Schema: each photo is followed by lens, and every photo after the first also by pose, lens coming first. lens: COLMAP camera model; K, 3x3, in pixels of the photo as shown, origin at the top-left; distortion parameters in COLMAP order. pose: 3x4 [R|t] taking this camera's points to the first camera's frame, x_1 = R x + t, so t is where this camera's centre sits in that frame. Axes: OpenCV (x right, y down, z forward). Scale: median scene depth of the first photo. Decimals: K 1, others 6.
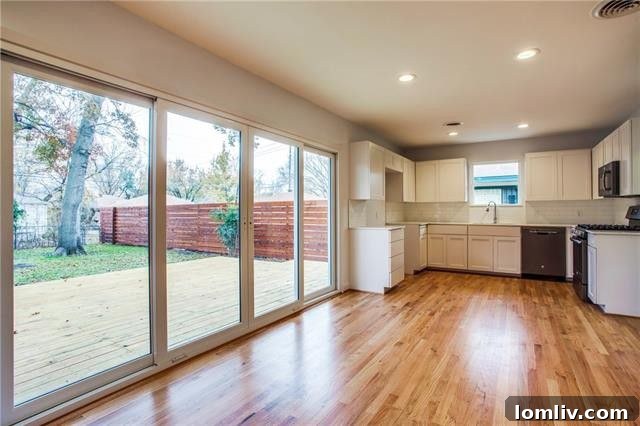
lens RADIAL K [[317.4, 0, 320.5], [0, 317.4, 210.2], [0, 0, 1]] dist [-0.074580, 0.033672]
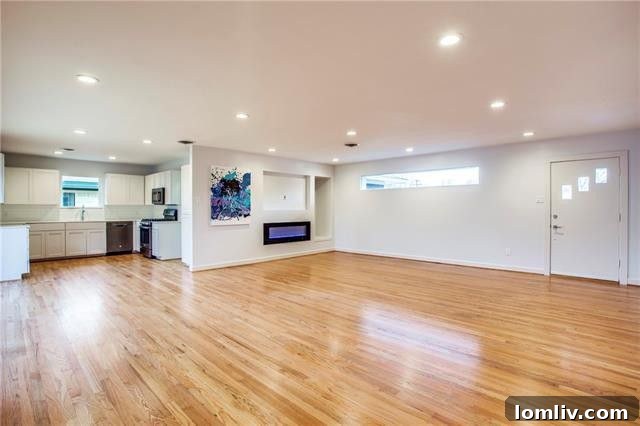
lens RADIAL K [[317.4, 0, 320.5], [0, 317.4, 210.2], [0, 0, 1]] dist [-0.074580, 0.033672]
pose [[0.204083, -0.002211, 0.978951, -0.660587], [-0.002969, 0.999991, 0.002878, -0.012729], [-0.978949, -0.003494, 0.204075, -0.362213]]
